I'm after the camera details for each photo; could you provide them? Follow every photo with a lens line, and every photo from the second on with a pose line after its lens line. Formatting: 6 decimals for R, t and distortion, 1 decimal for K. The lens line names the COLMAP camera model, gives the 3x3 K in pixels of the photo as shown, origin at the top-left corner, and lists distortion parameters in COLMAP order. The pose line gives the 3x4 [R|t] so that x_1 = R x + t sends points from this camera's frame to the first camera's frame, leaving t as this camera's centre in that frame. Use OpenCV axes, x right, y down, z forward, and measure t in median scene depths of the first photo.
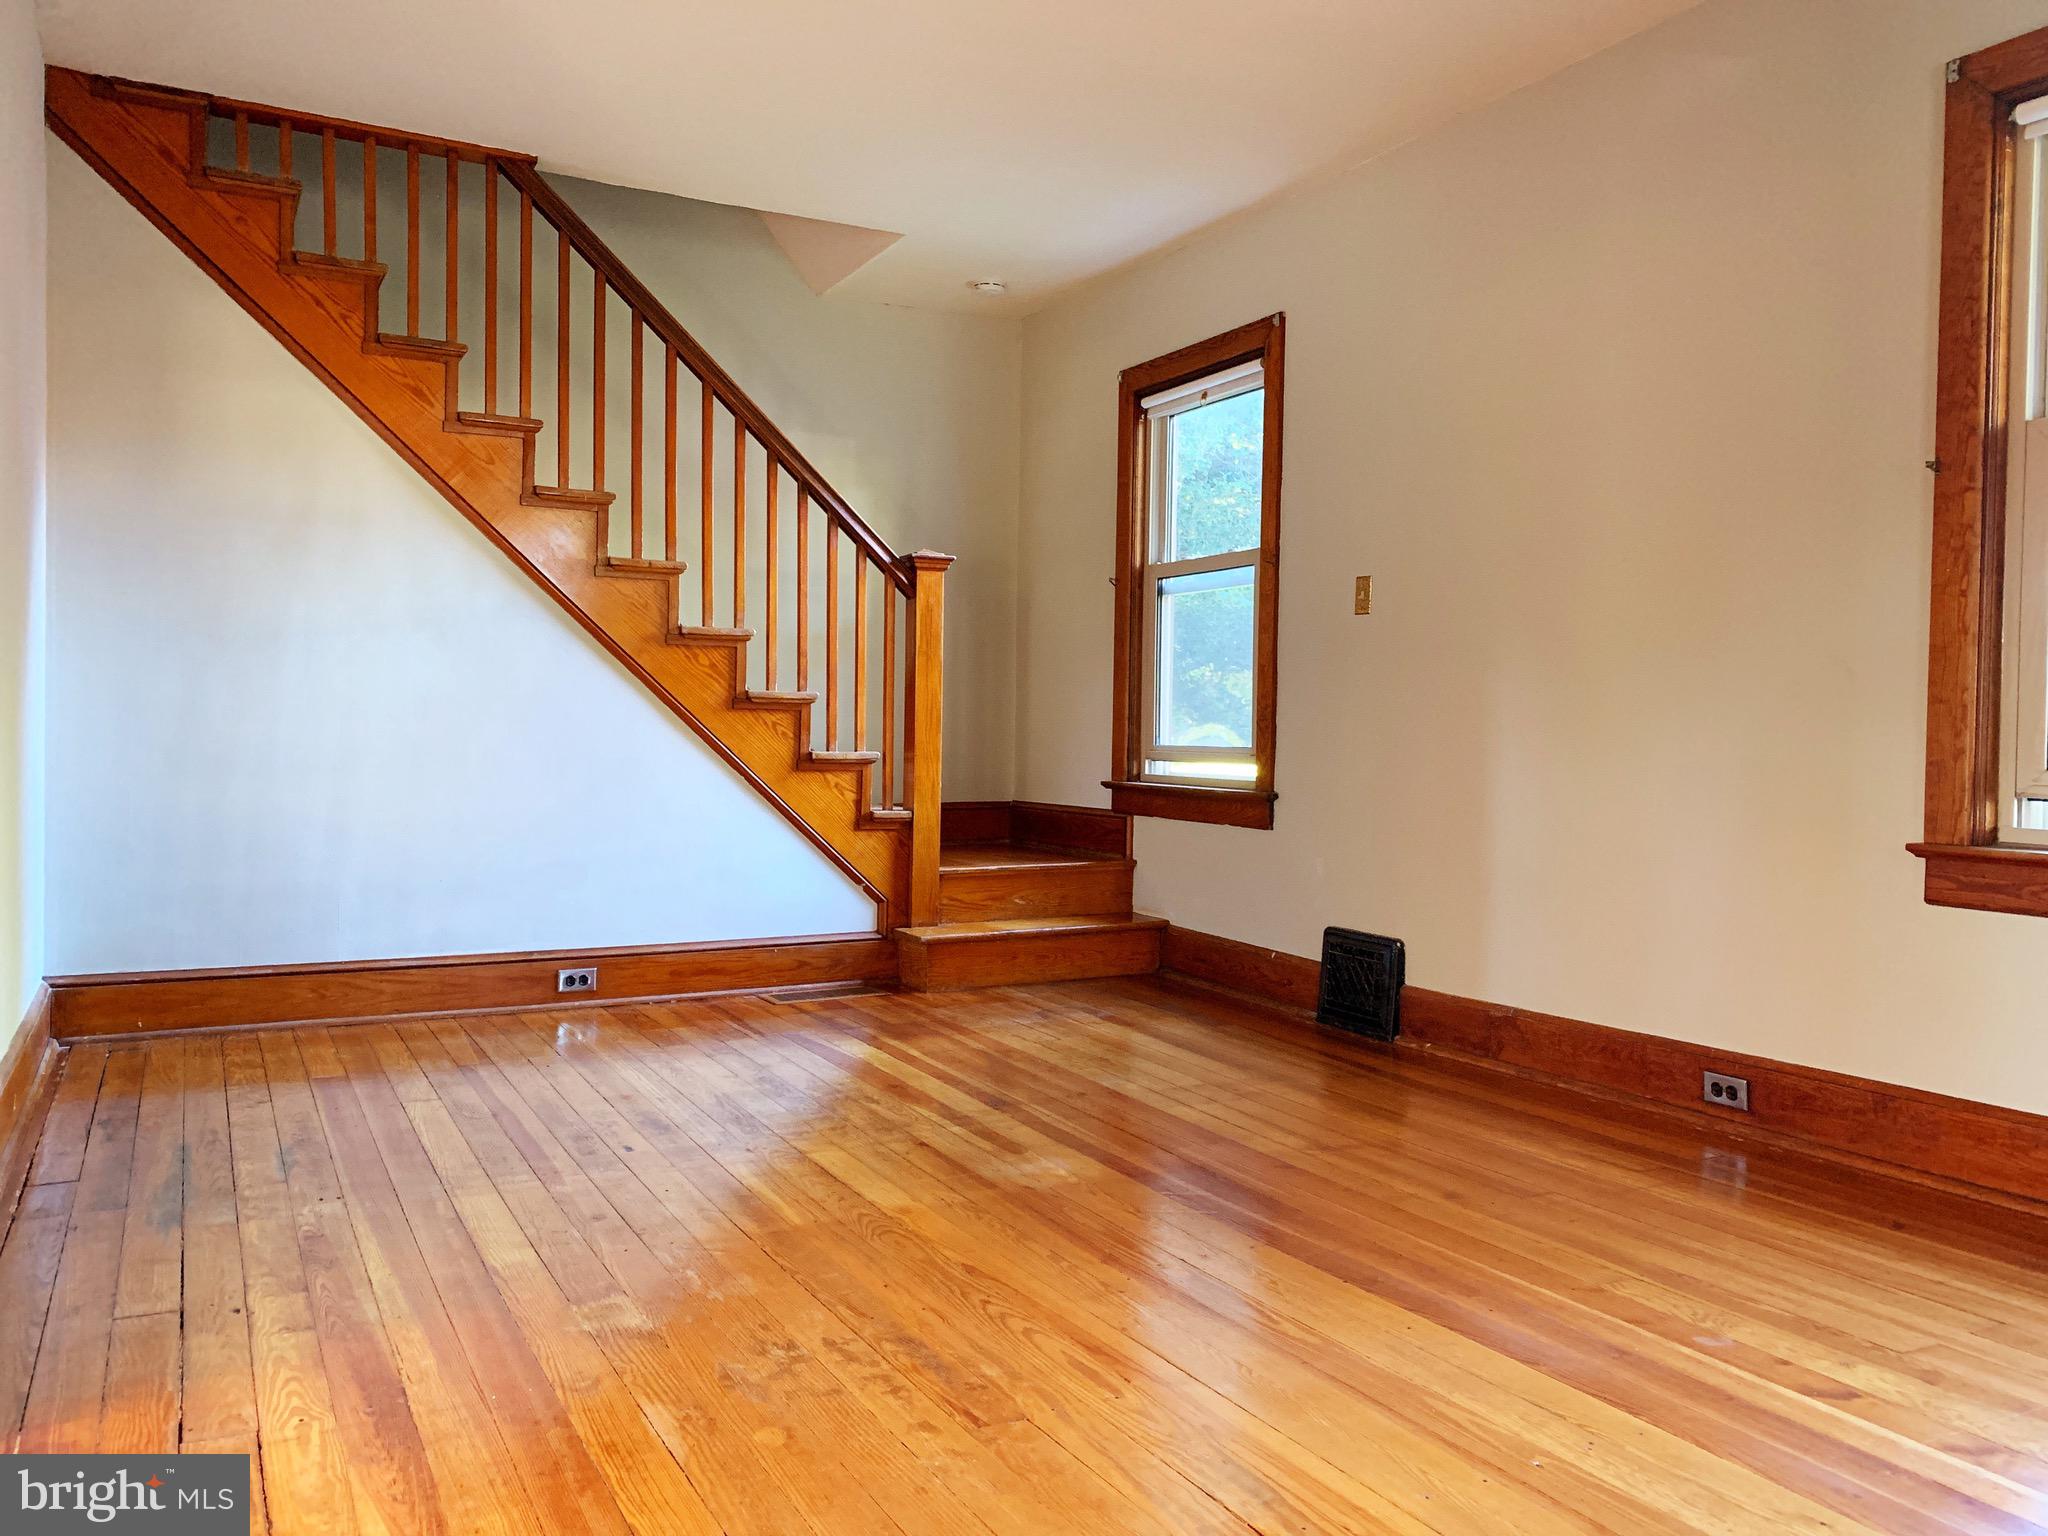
lens RADIAL K [[1549.7, 0, 1020.9], [0, 1549.7, 742.3], [0, 0, 1]] dist [0.043857, -0.031544]
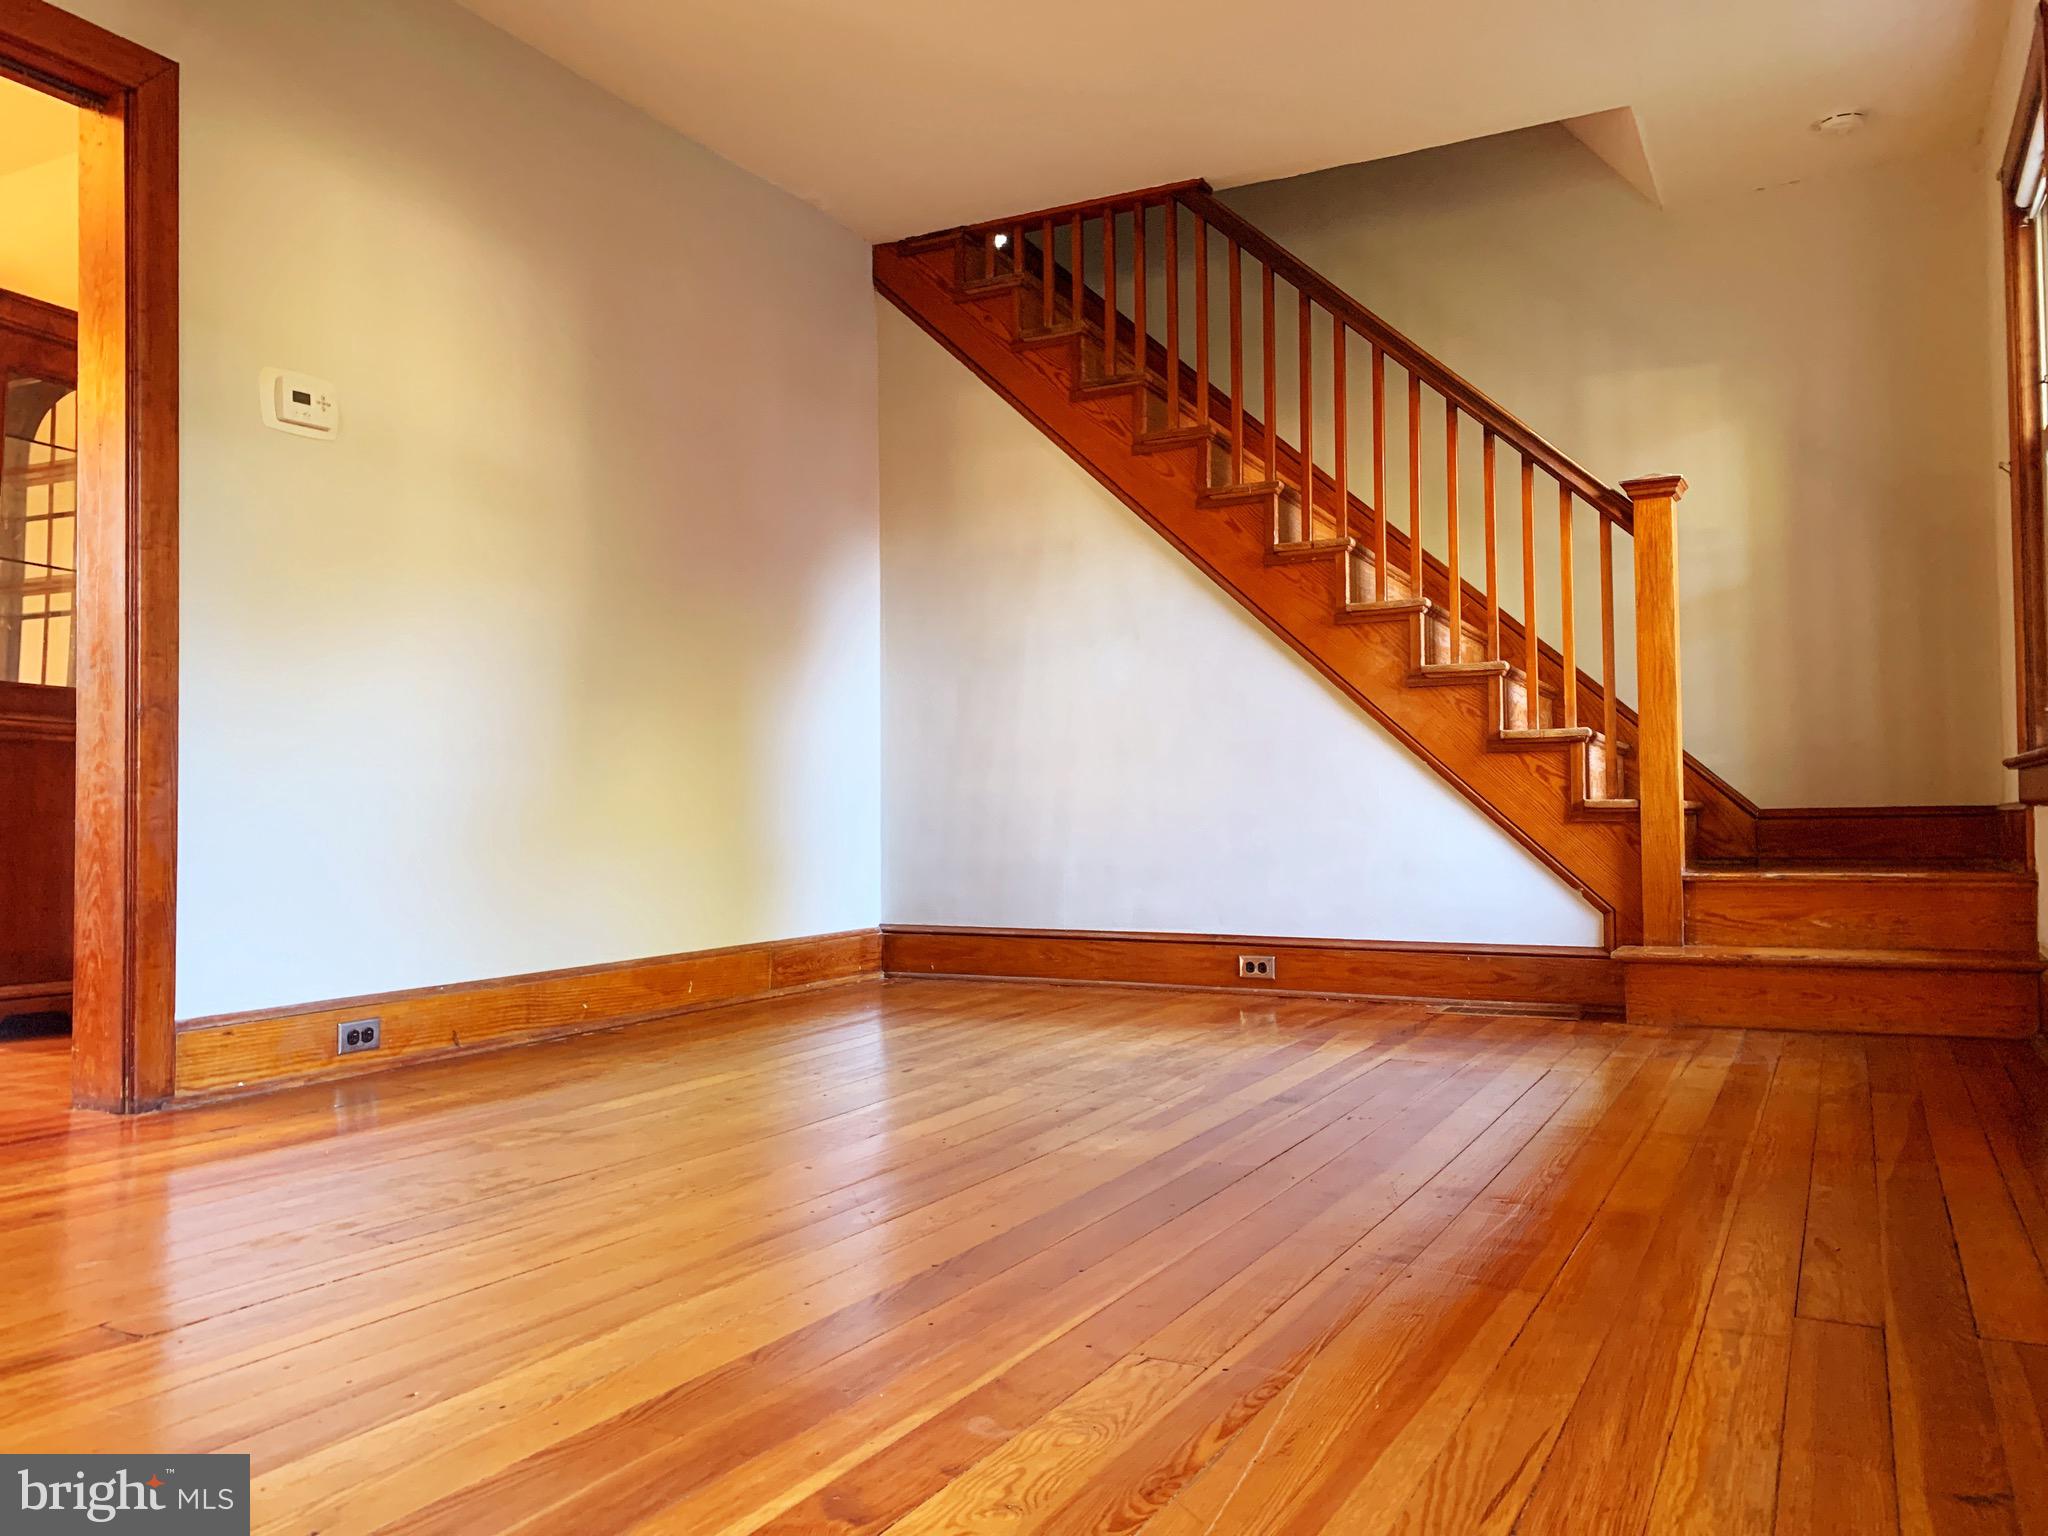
lens RADIAL K [[1549.7, 0, 1007.0], [0, 1549.7, 753.3], [0, 0, 1]] dist [0.043857, -0.031544]
pose [[0.564681, -0.050477, -0.823764, 0.487345], [0.010025, 0.998474, -0.054311, 0.072585], [0.825249, 0.022410, 0.564325, 0.323007]]
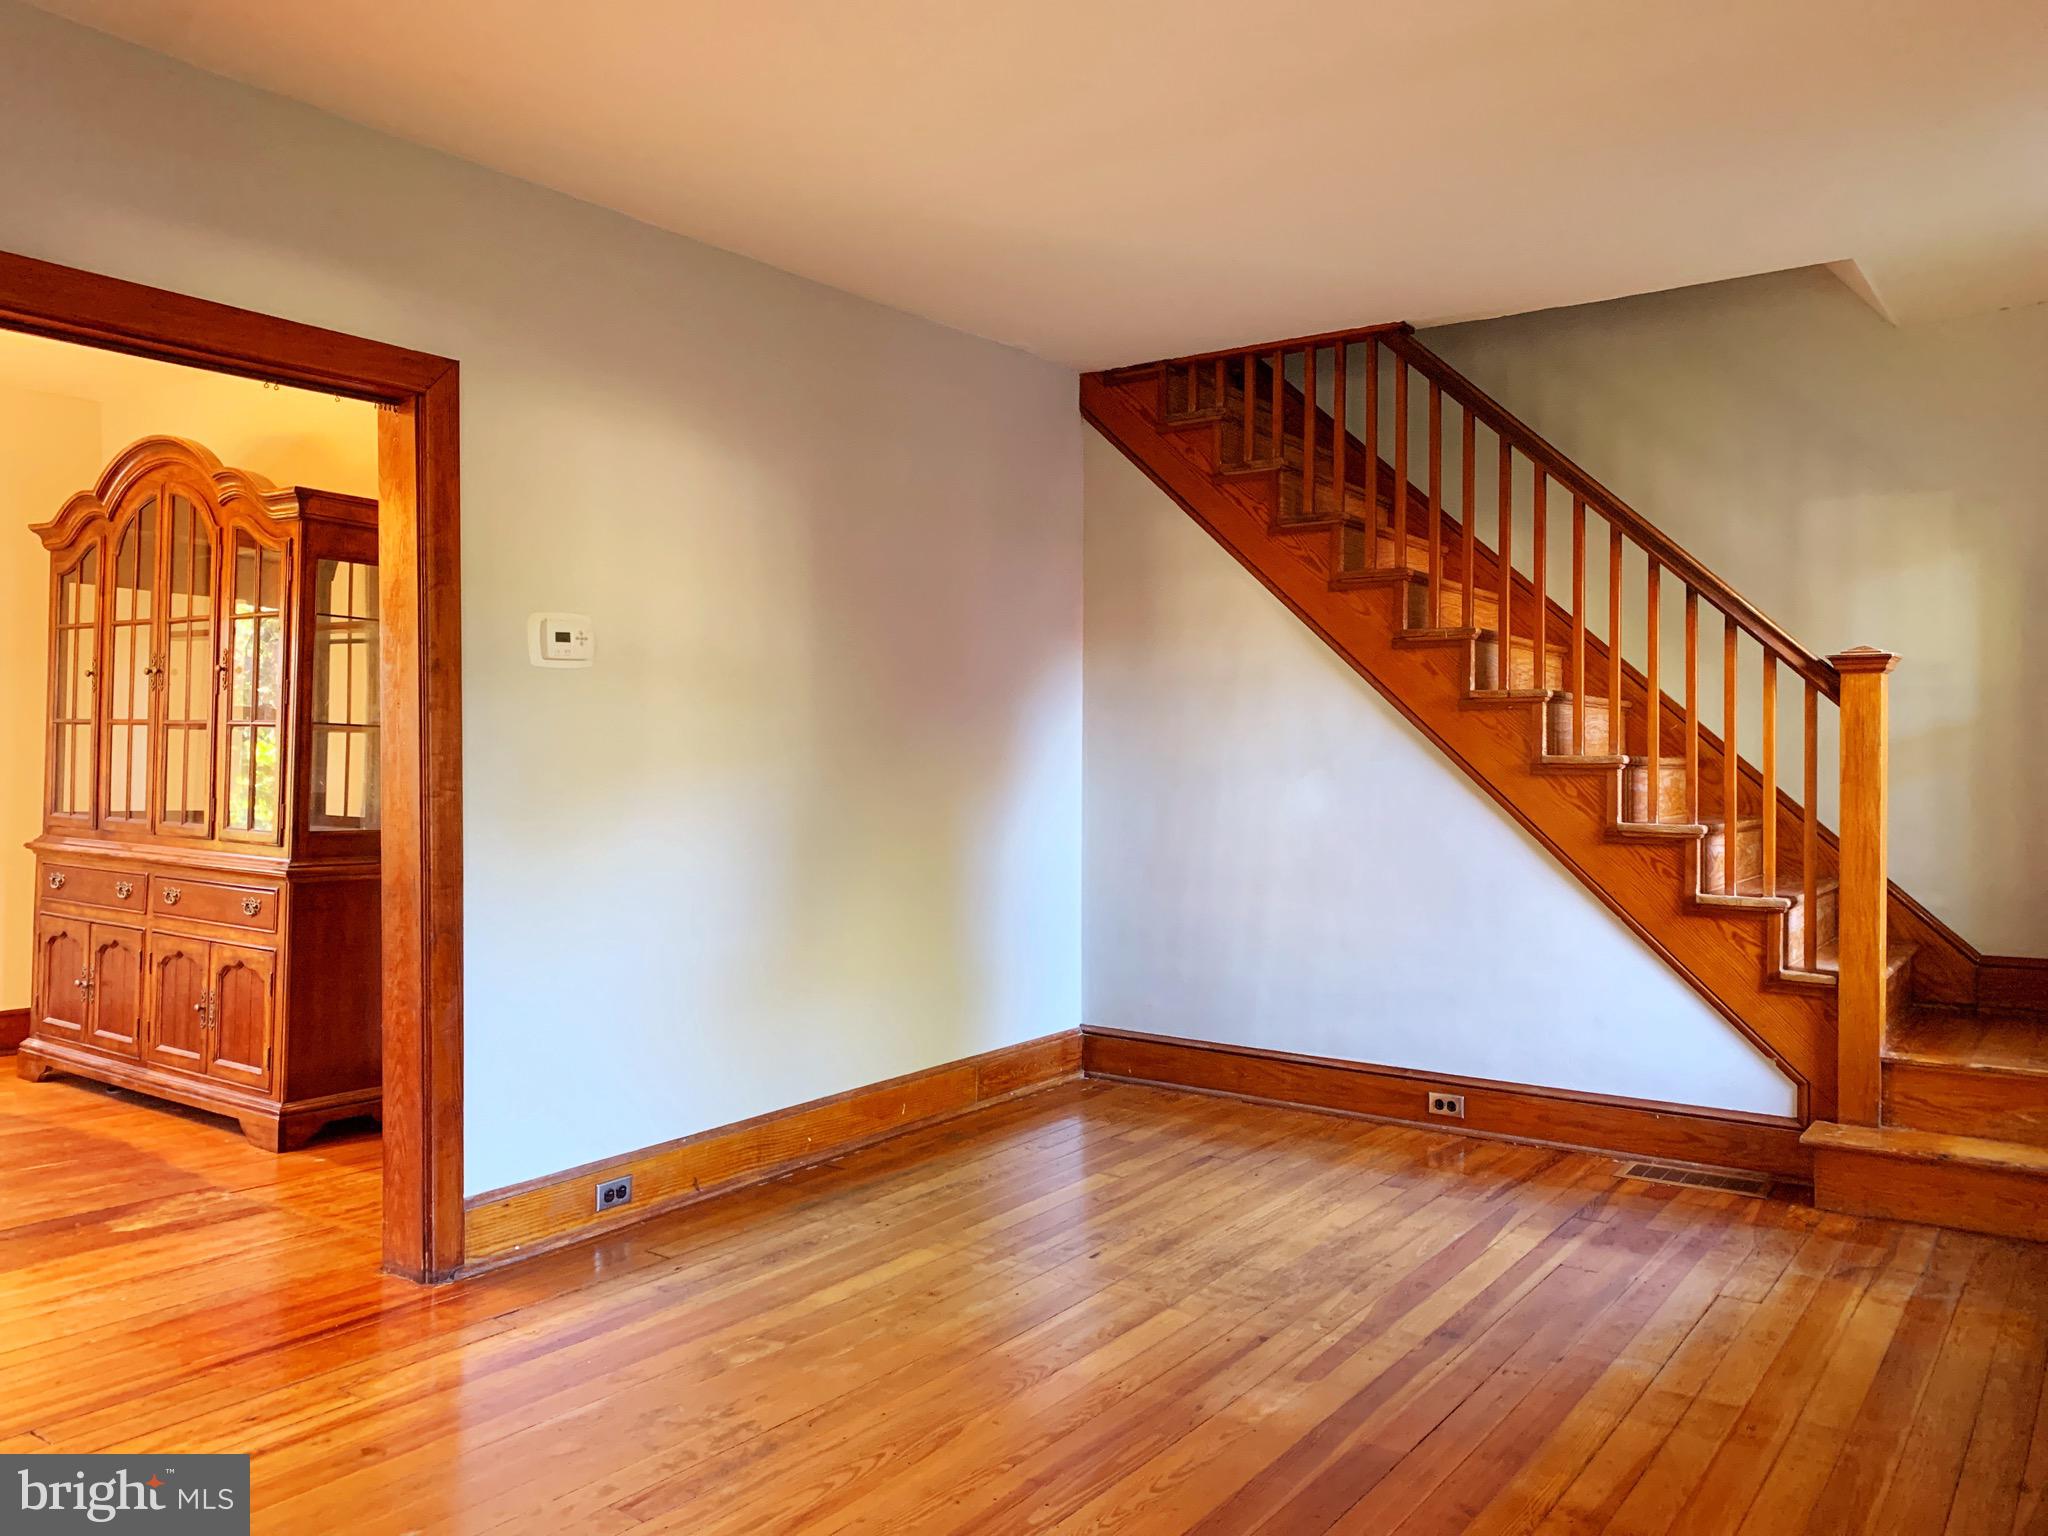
lens RADIAL K [[1549.7, 0, 1016.2], [0, 1549.7, 756.8], [0, 0, 1]] dist [0.043857, -0.031544]
pose [[0.447385, -0.005846, -0.894322, 0.547641], [-0.001981, 0.999970, -0.007527, -0.073398], [0.894339, 0.005139, 0.447360, 0.306648]]
